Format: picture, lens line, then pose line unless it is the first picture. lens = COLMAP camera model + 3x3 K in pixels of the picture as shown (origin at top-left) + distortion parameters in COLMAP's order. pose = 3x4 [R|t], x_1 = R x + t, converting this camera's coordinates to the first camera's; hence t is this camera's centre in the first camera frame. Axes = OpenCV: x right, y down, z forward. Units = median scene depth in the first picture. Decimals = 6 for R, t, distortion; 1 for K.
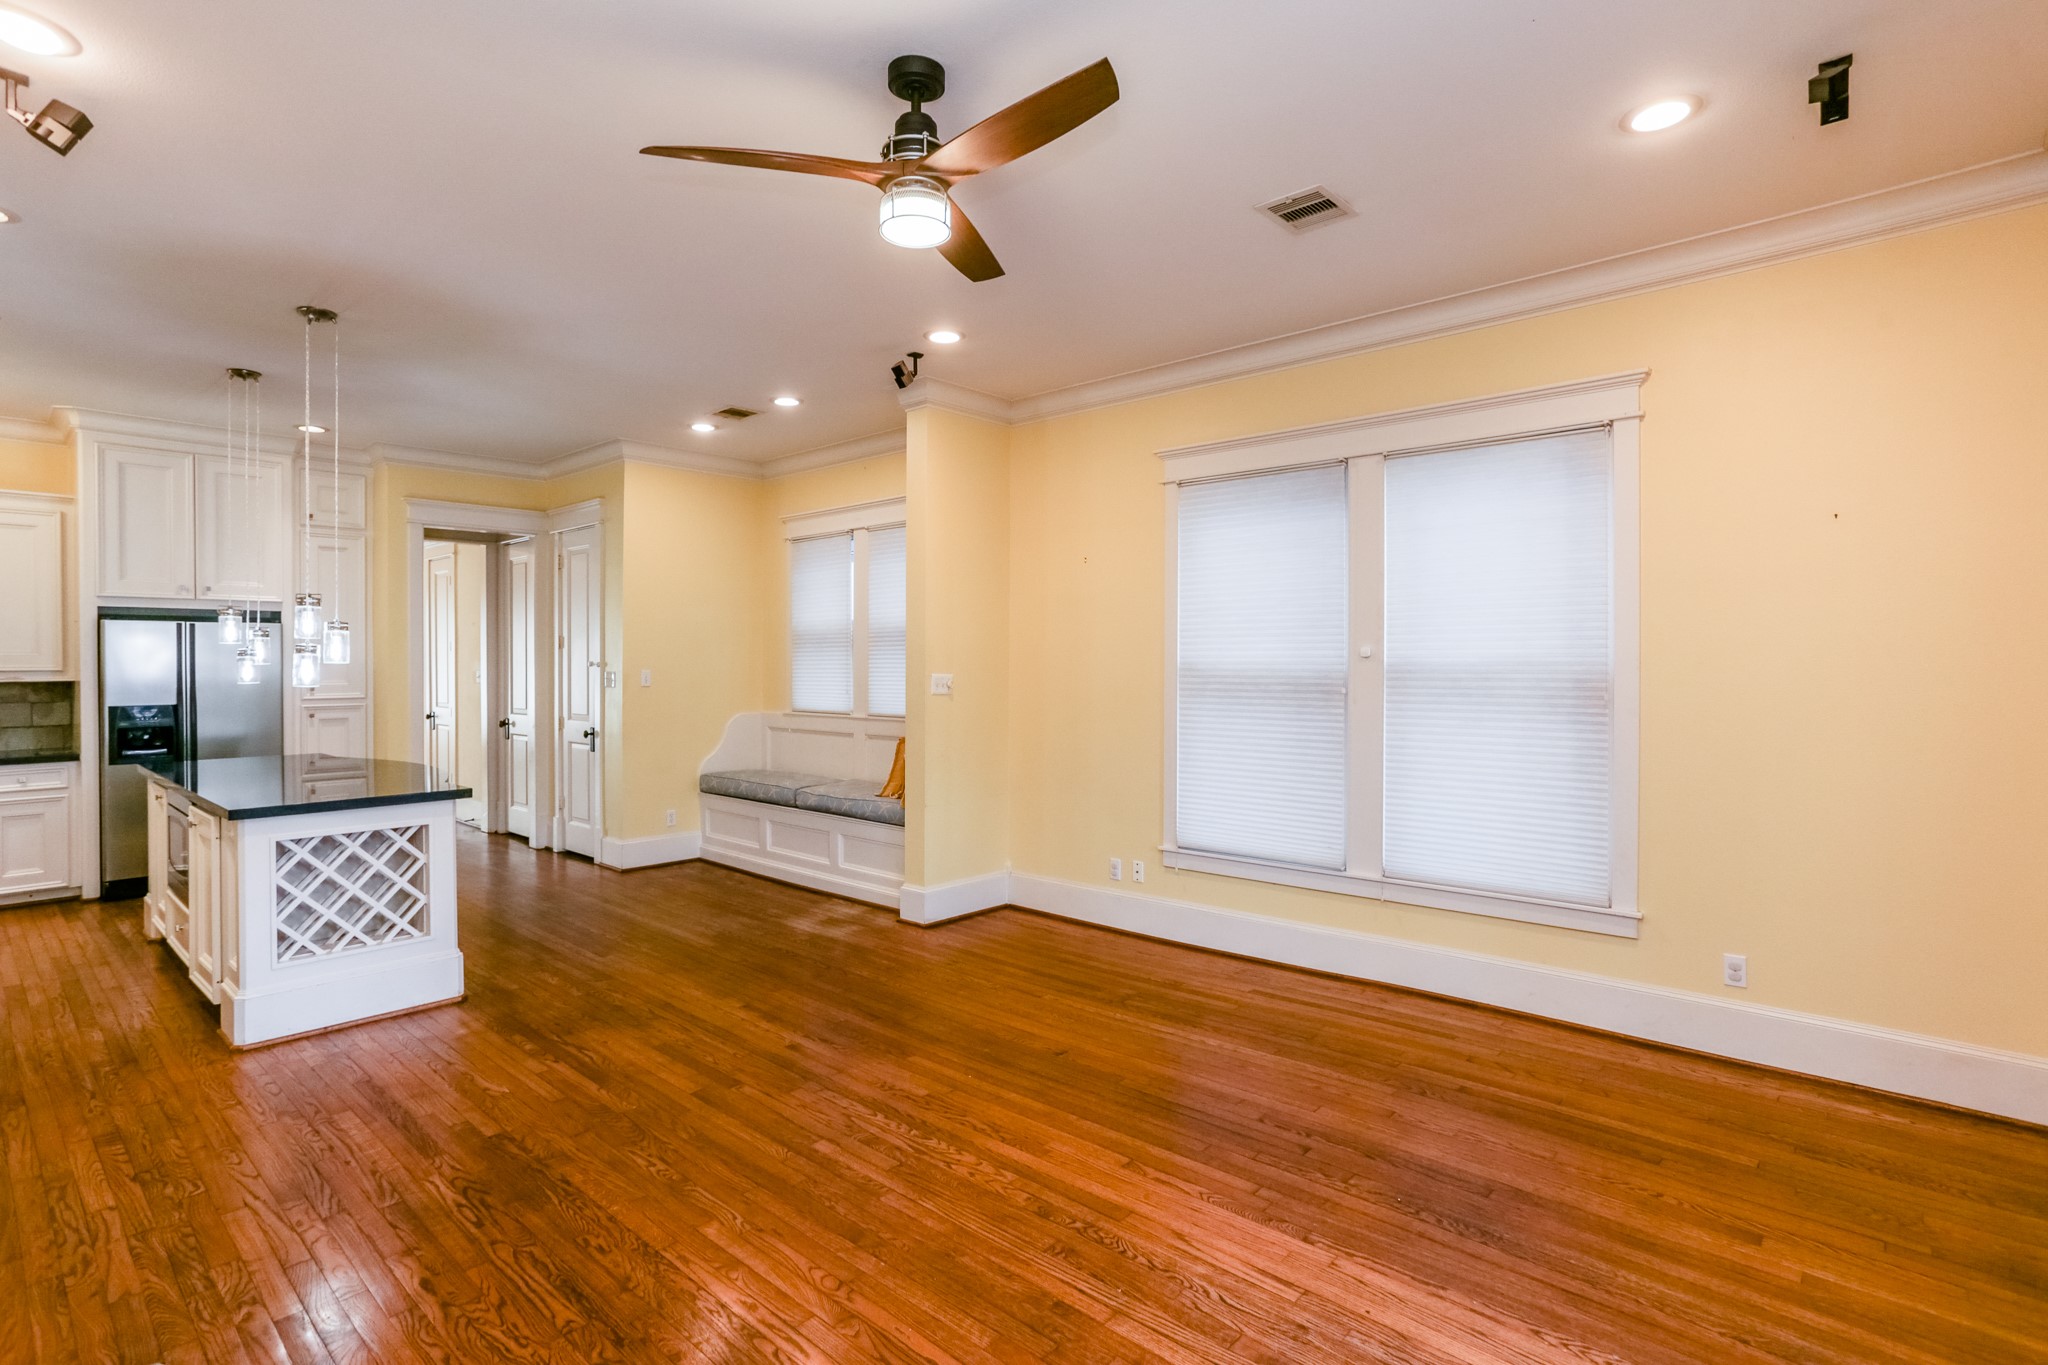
lens RADIAL K [[1006.7, 0, 1005.7], [0, 1006.7, 672.8], [0, 0, 1]] dist [-0.015540, 0.031427]
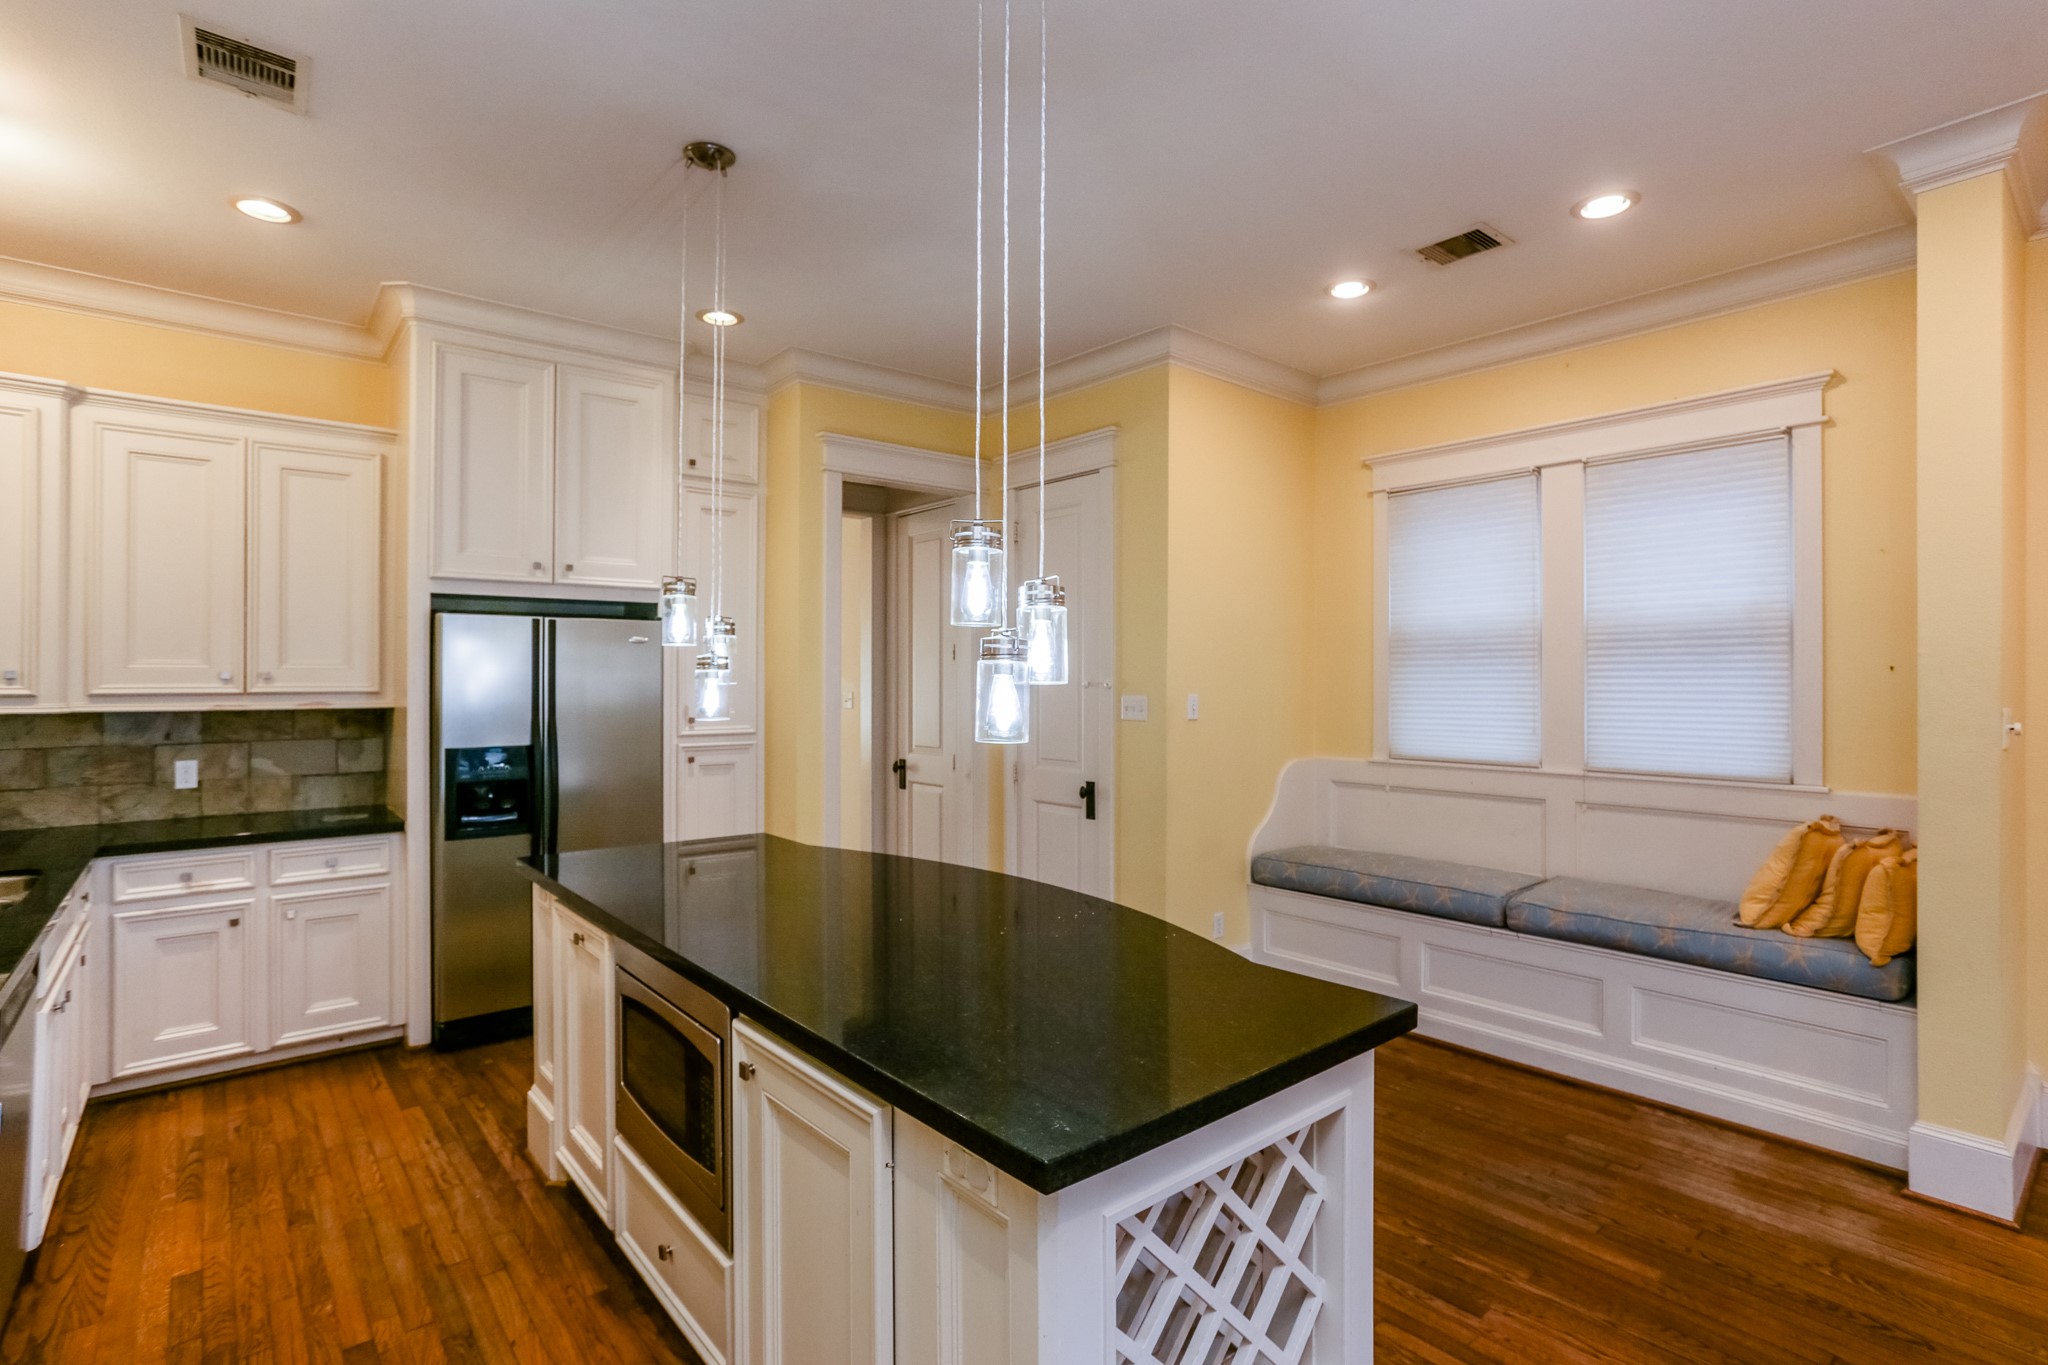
lens RADIAL K [[991.2, 0, 1036.9], [0, 991.2, 679.5], [0, 0, 1]] dist [-0.011312, 0.001058]
pose [[0.994100, 0.002224, -0.108444, -0.442275], [-0.003615, 0.999914, -0.012627, -0.003848], [0.108406, 0.012945, 0.994022, 0.417050]]
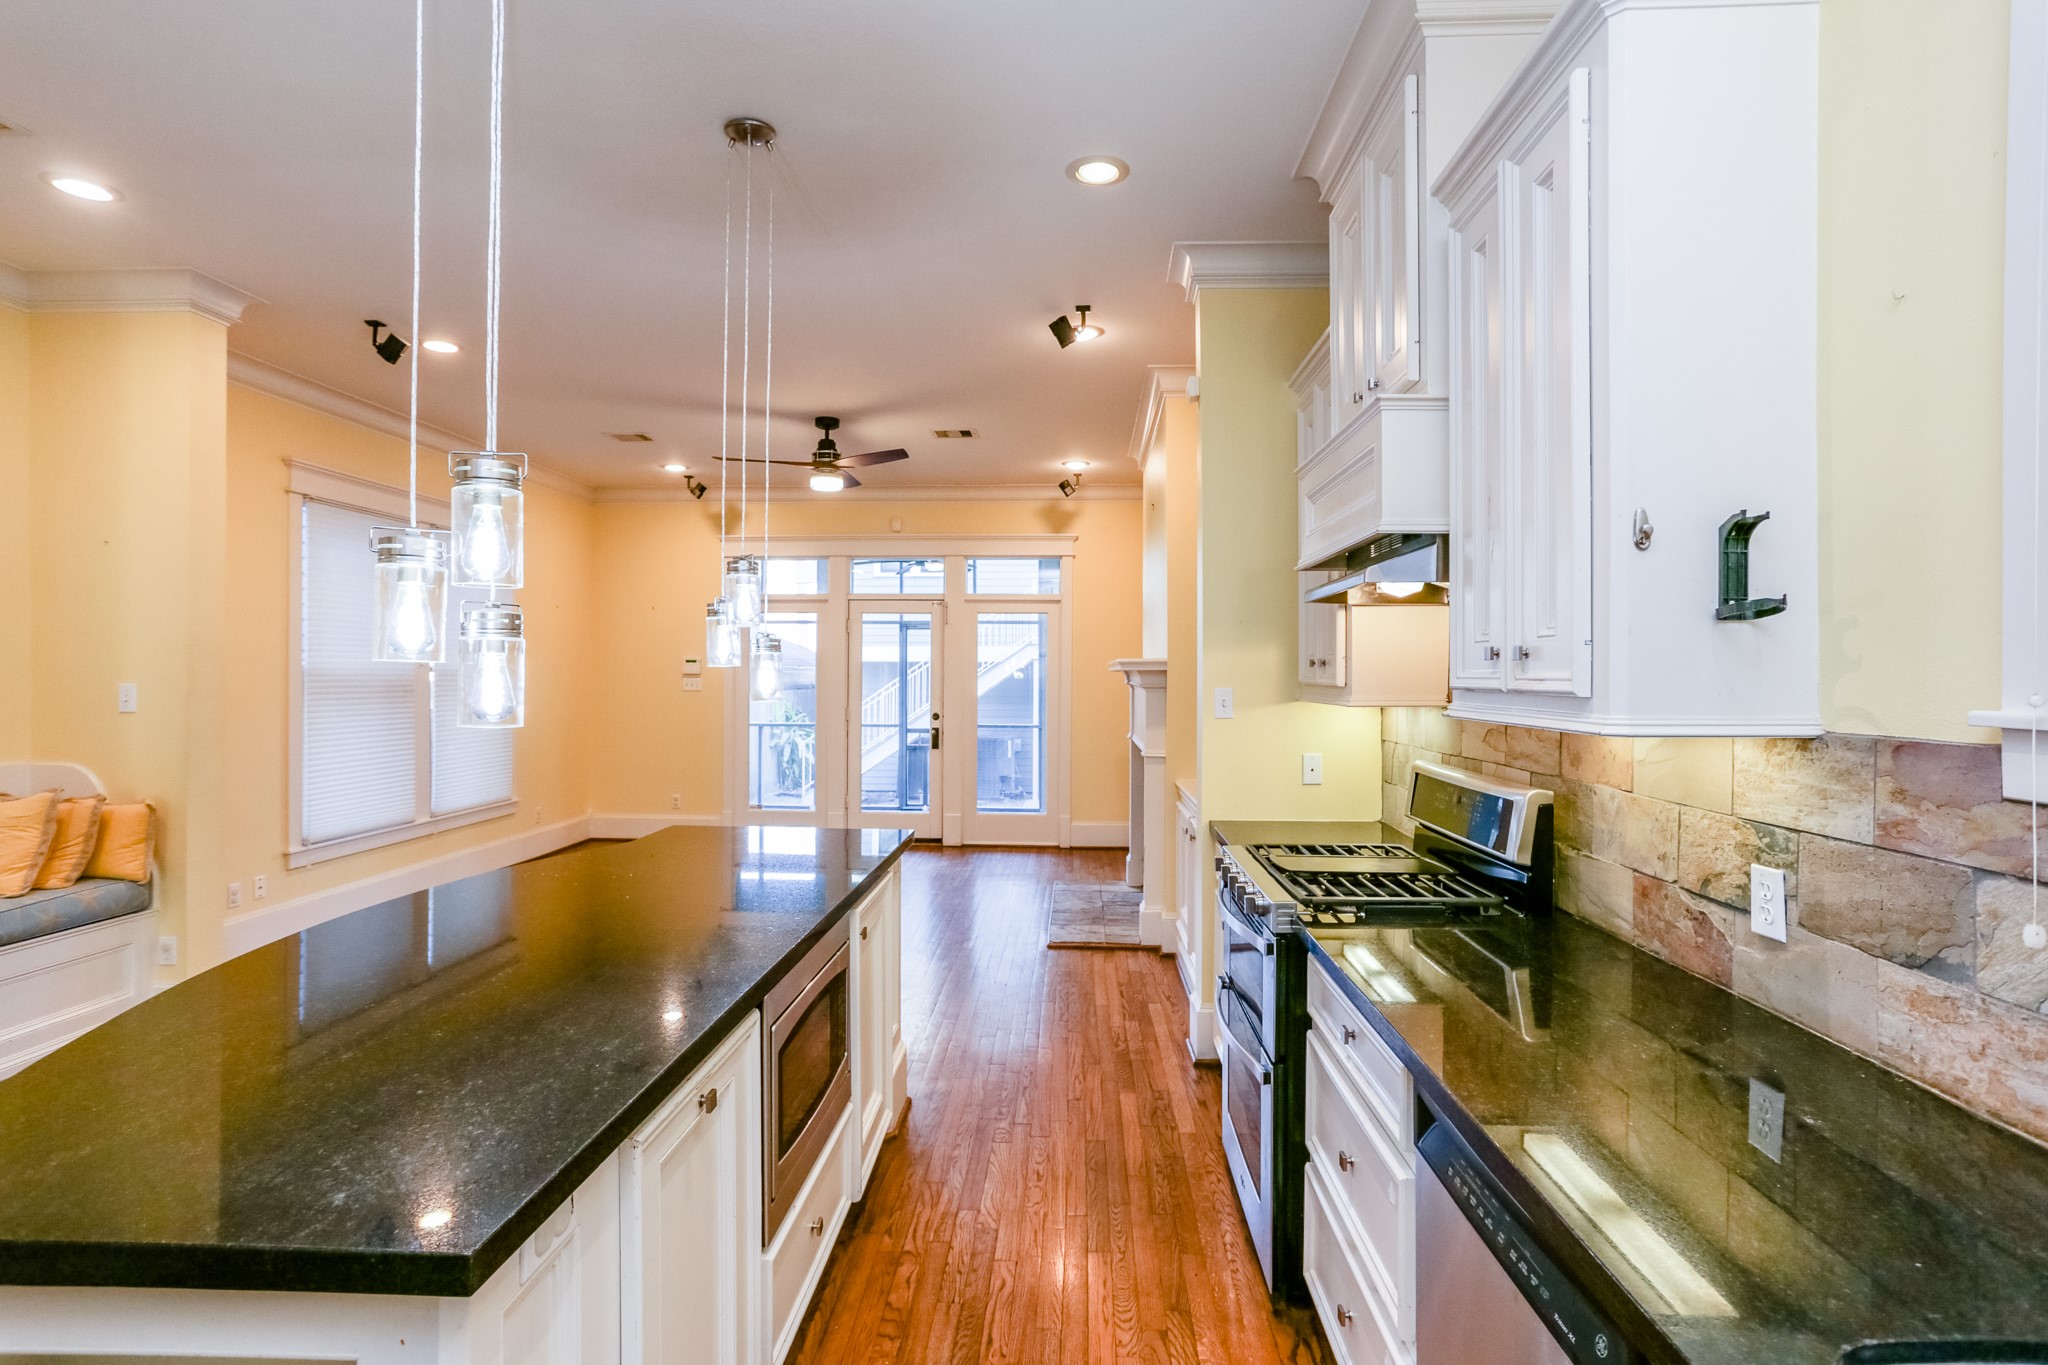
lens RADIAL K [[991.2, 0, 1036.9], [0, 991.2, 679.5], [0, 0, 1]] dist [-0.011312, 0.001058]
pose [[-0.651752, -0.004597, 0.758418, -0.914094], [0.004700, 0.999938, 0.010100, -0.004110], [-0.758417, 0.010147, -0.651690, 0.906555]]
